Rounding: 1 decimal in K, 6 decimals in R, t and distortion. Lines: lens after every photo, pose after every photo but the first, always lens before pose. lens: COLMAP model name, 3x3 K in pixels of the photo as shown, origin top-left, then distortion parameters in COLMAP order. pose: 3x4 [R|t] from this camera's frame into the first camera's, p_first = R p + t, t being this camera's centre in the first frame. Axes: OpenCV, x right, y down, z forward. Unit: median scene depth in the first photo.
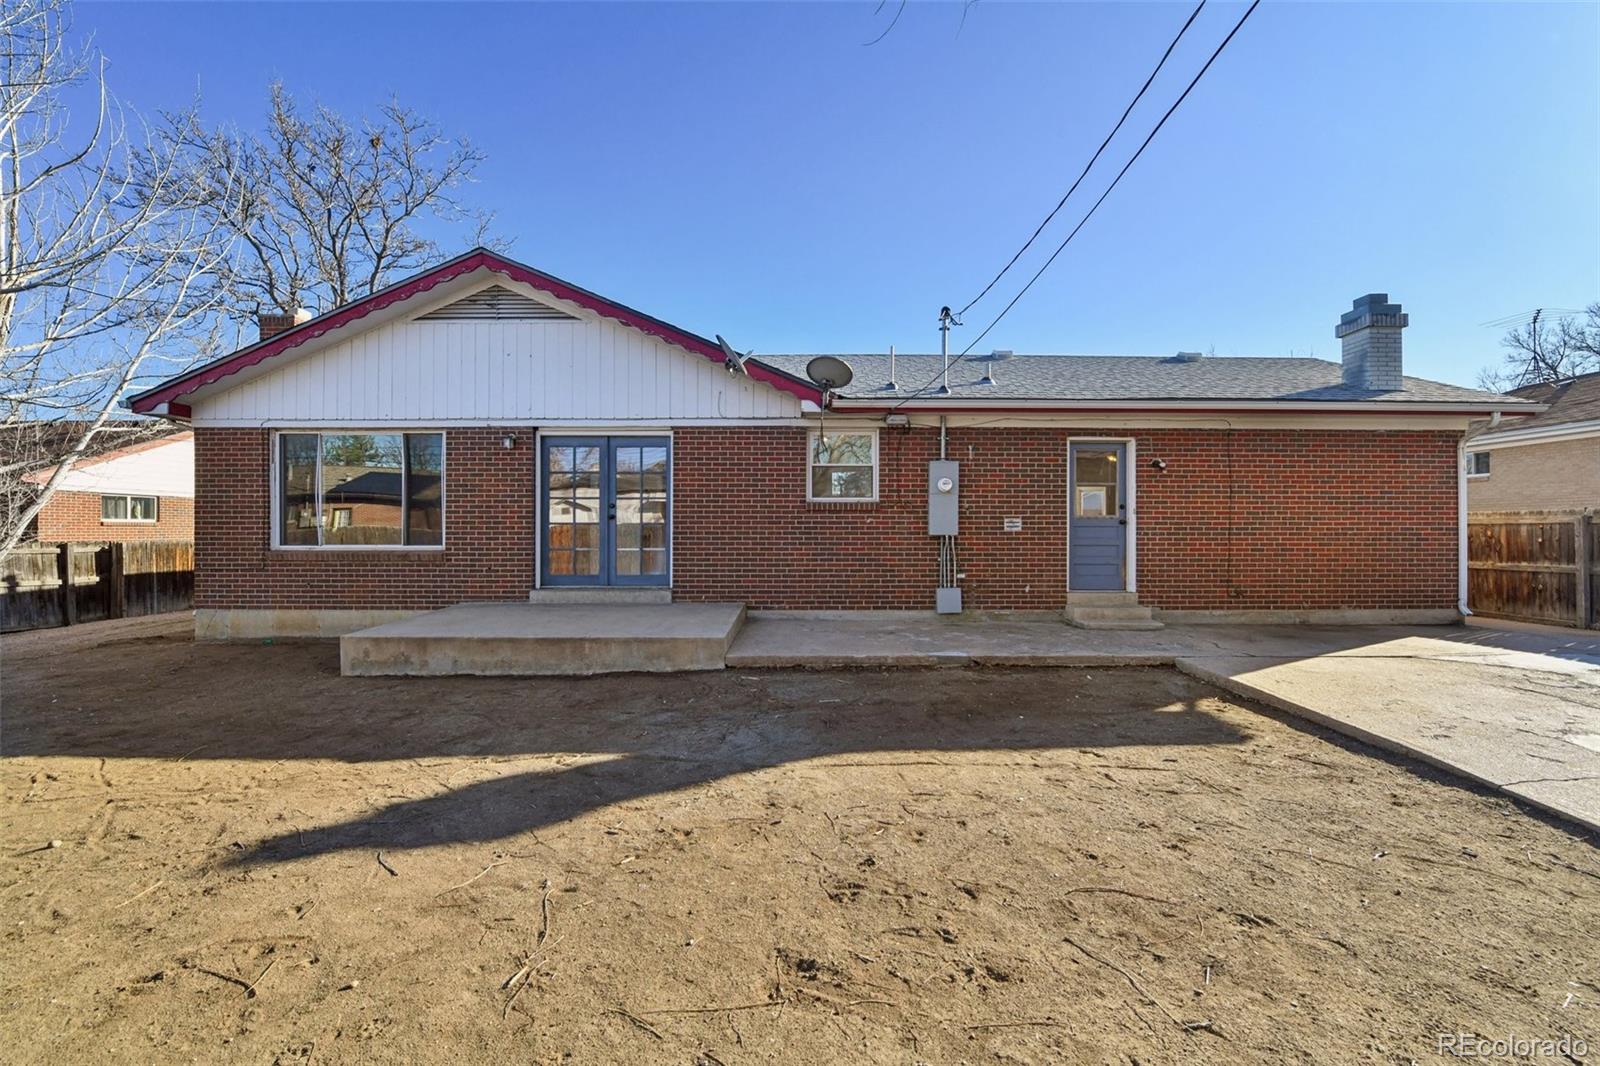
lens RADIAL K [[638.1, 0, 801.2], [0, 638.1, 533.5], [0, 0, 1]] dist [0.002565, -0.004096]
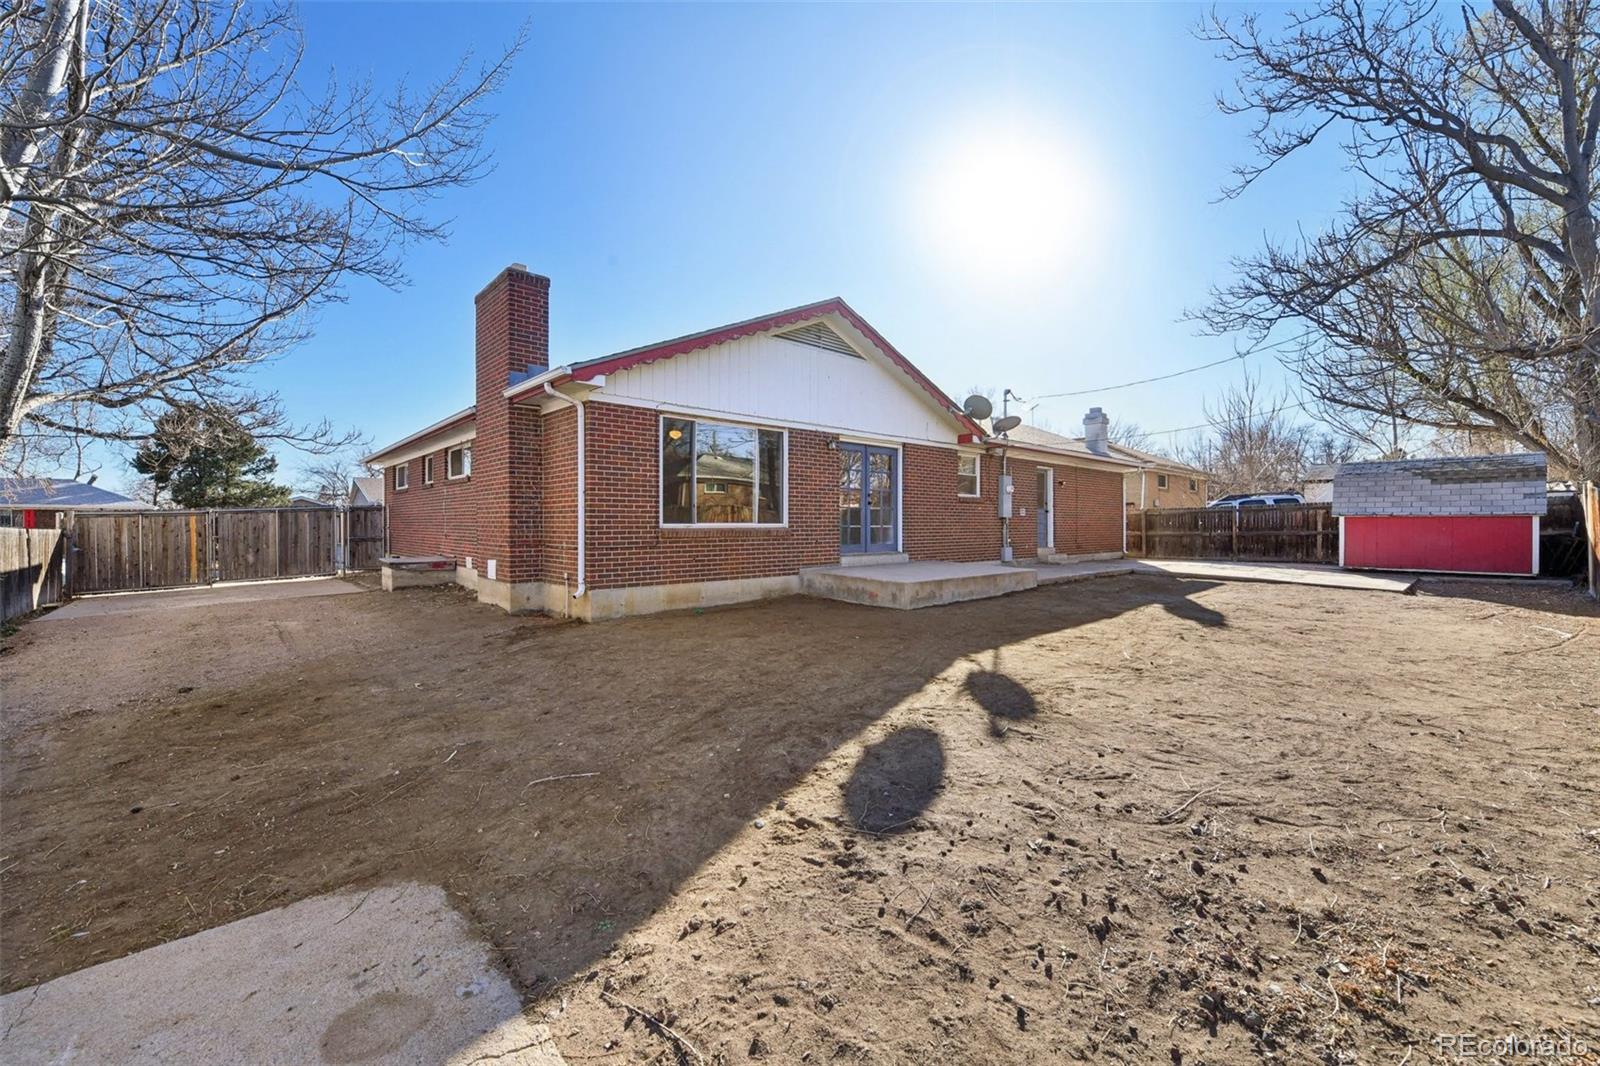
lens RADIAL K [[638.1, 0, 804.6], [0, 638.1, 525.9], [0, 0, 1]] dist [0.002565, -0.004096]
pose [[0.739714, -0.002704, 0.672916, -1.360250], [0.008253, 0.999953, -0.005054, 0.030179], [-0.672870, 0.009293, 0.739702, 0.071003]]
